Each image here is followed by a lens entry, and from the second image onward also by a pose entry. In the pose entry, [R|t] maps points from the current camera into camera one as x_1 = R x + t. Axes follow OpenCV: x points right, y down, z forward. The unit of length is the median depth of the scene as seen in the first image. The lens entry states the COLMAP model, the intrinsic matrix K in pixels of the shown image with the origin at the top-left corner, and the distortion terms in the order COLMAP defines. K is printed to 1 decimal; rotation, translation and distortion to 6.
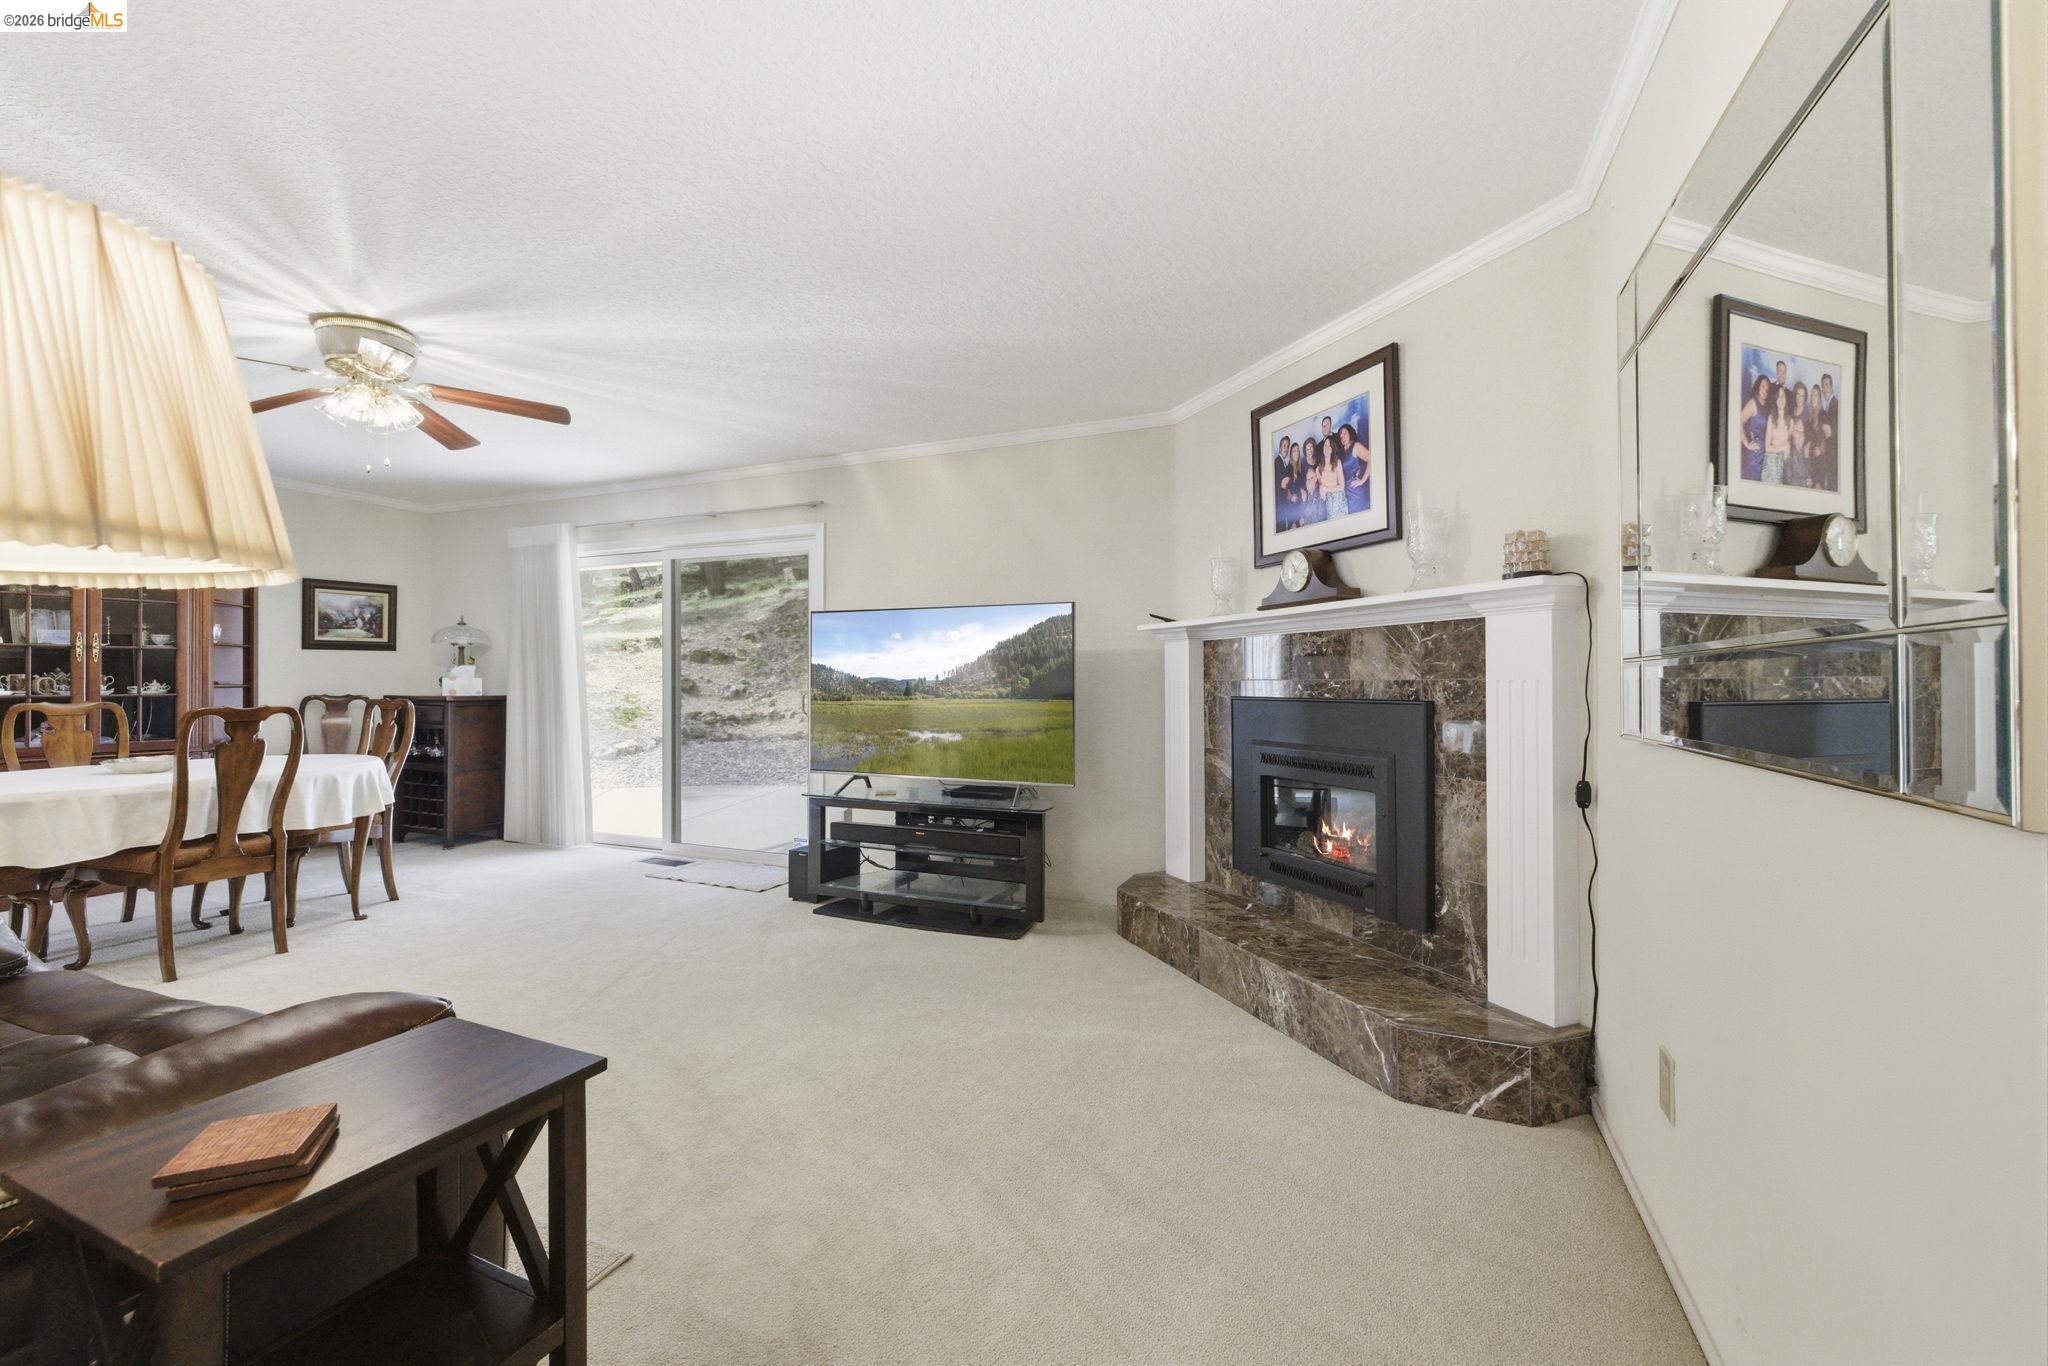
lens RADIAL K [[846.6, 0, 1030.6], [0, 846.6, 676.0], [0, 0, 1]] dist [0.006043, -0.001148]
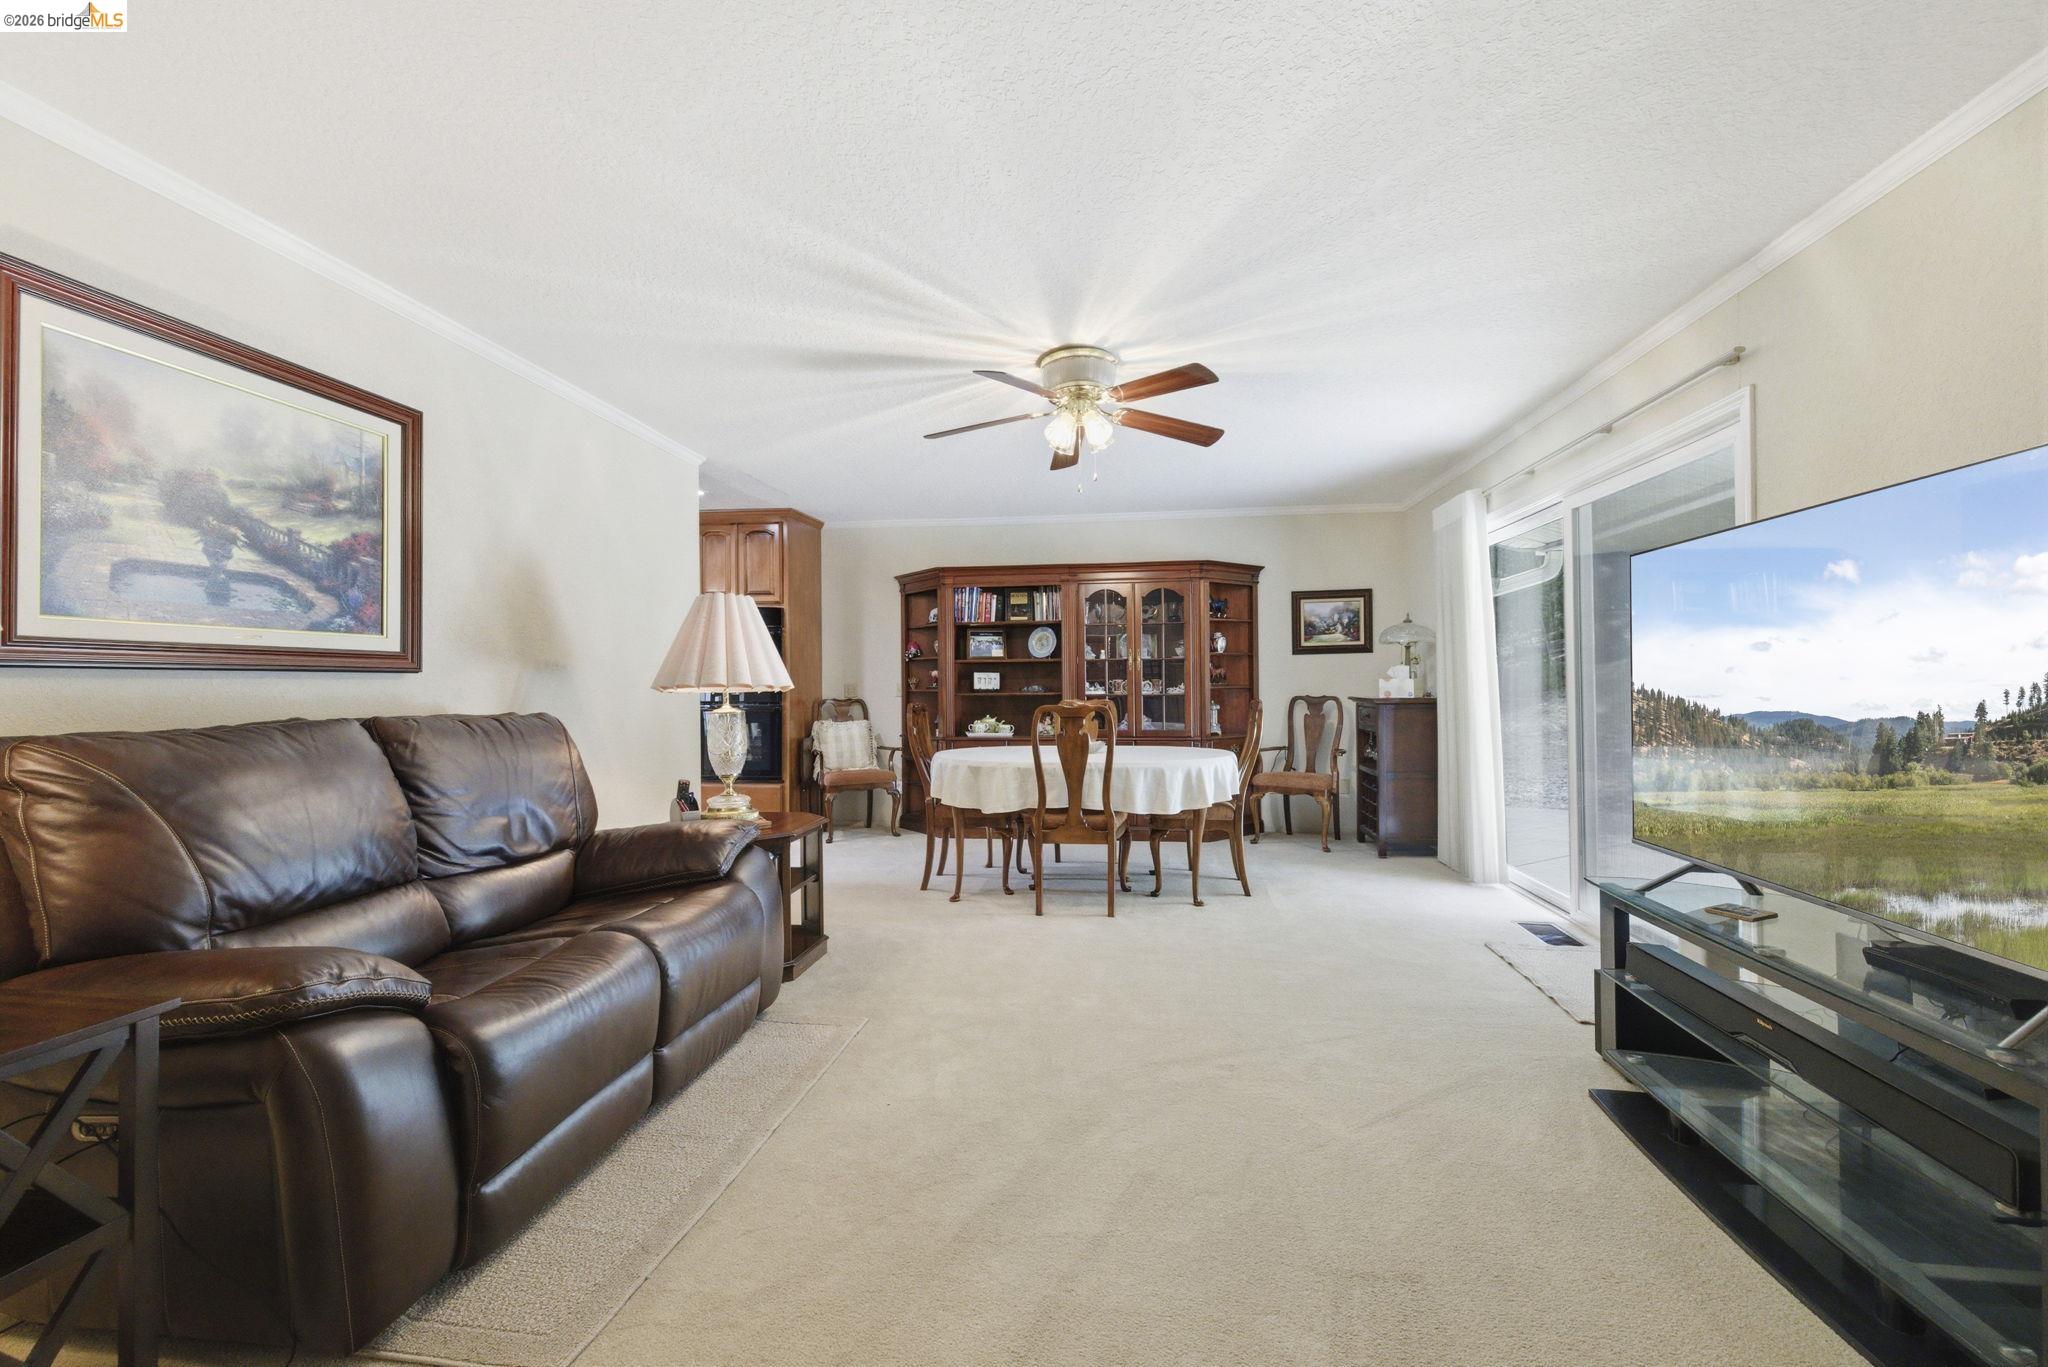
lens RADIAL K [[846.6, 0, 1034.9], [0, 846.6, 680.0], [0, 0, 1]] dist [0.006043, -0.001148]
pose [[0.268454, -0.008112, -0.963258, 0.183767], [0.013395, 0.999899, -0.004687, 0.003840], [0.963199, -0.011644, 0.268536, 0.496172]]
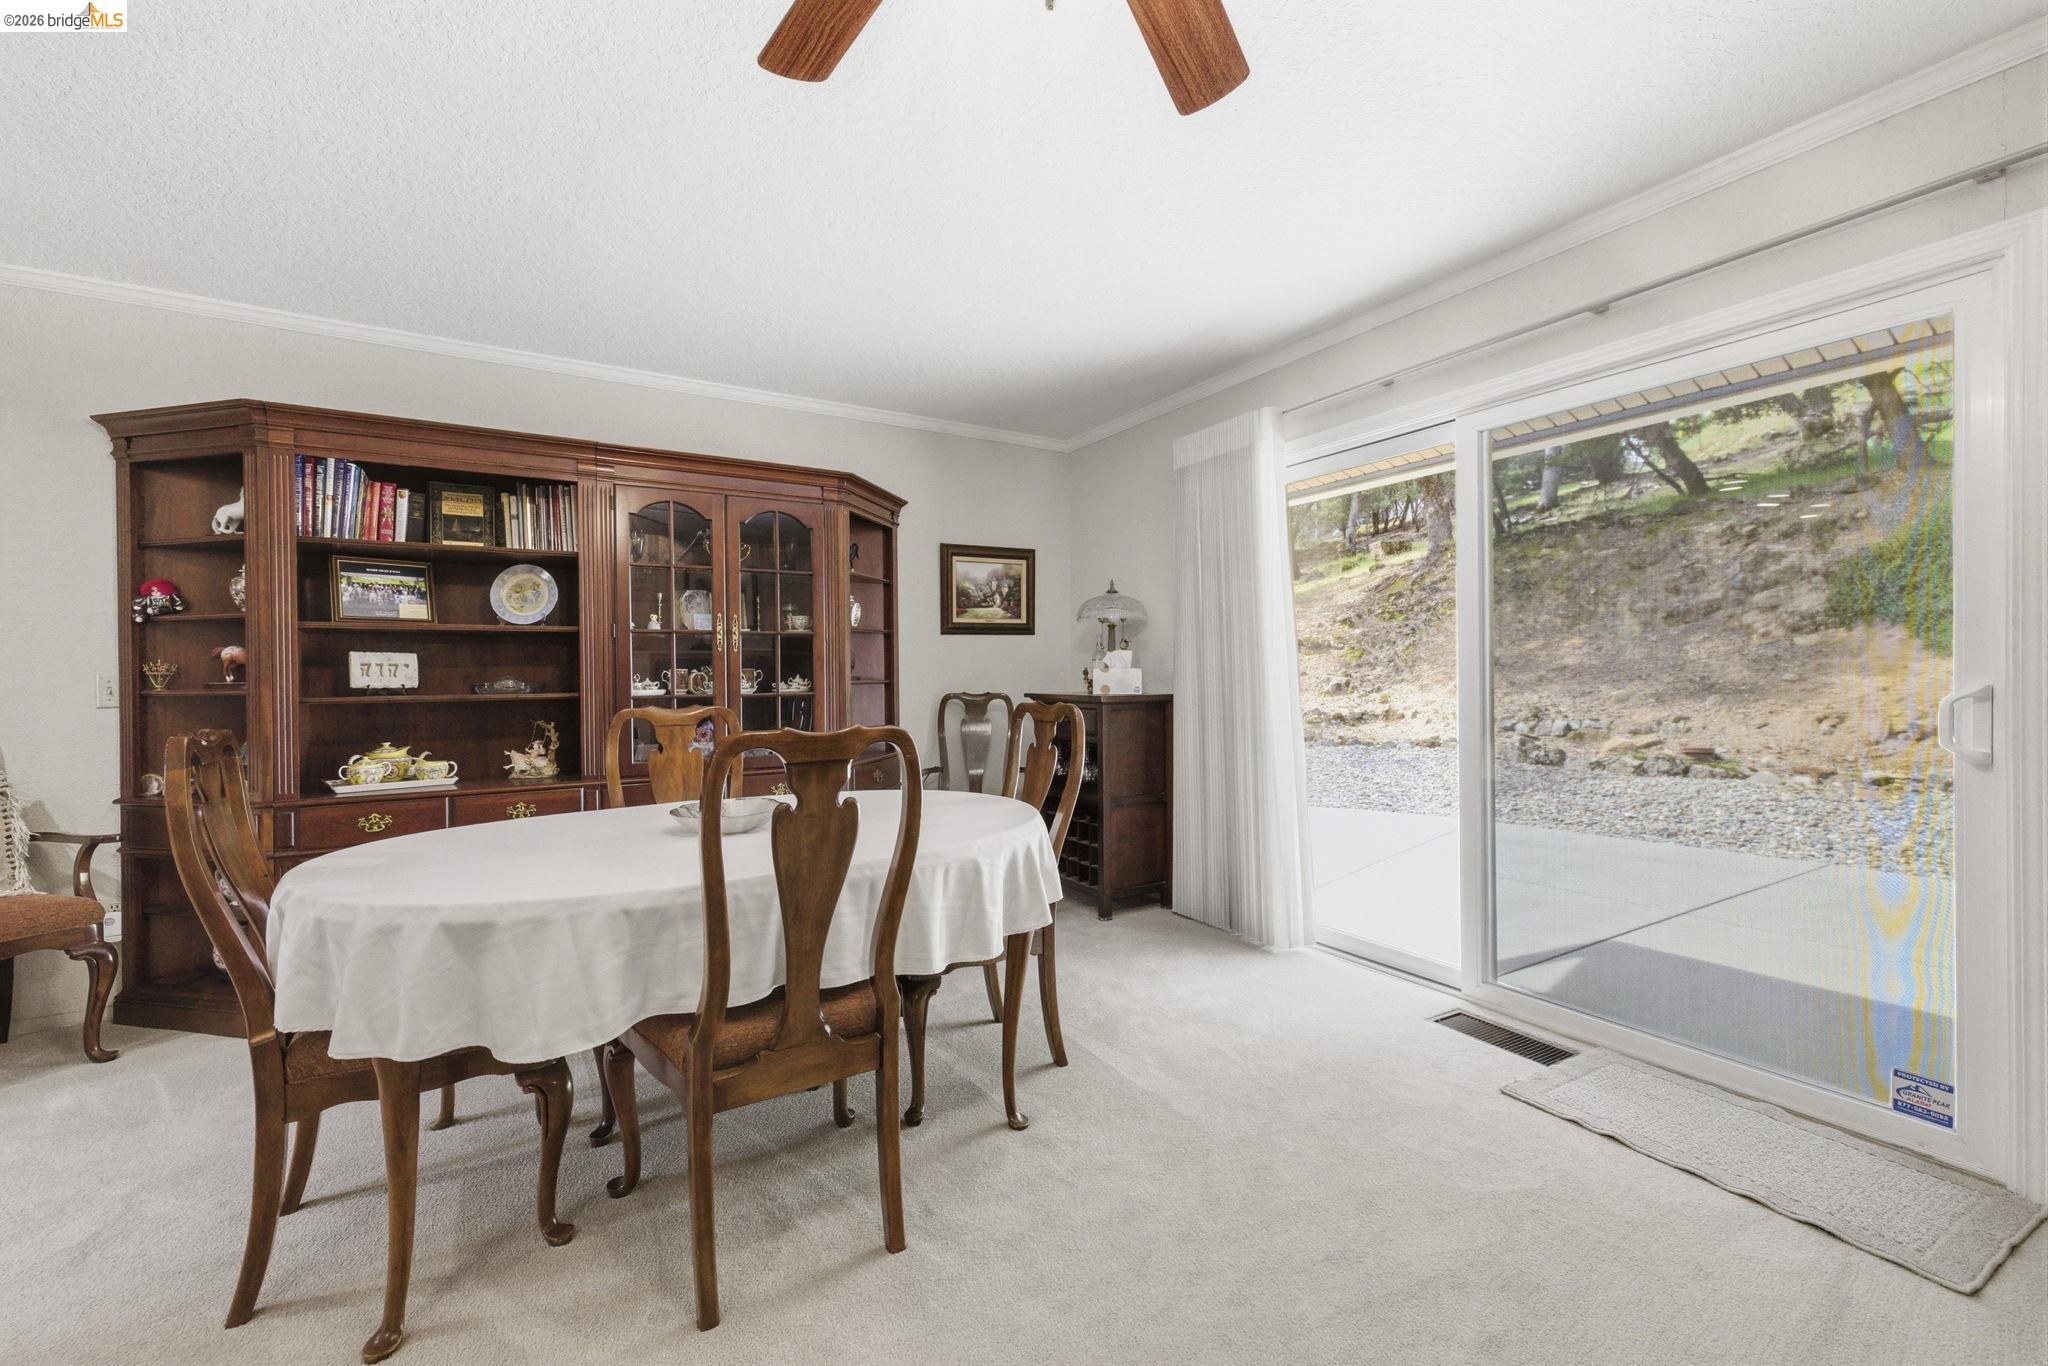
lens RADIAL K [[846.6, 0, 1025.6], [0, 846.6, 679.7], [0, 0, 1]] dist [0.006043, -0.001148]
pose [[0.810771, -0.005034, -0.585342, -0.456242], [0.012506, 0.999884, 0.008724, 0.005732], [0.585230, -0.014394, 0.810740, 0.557922]]
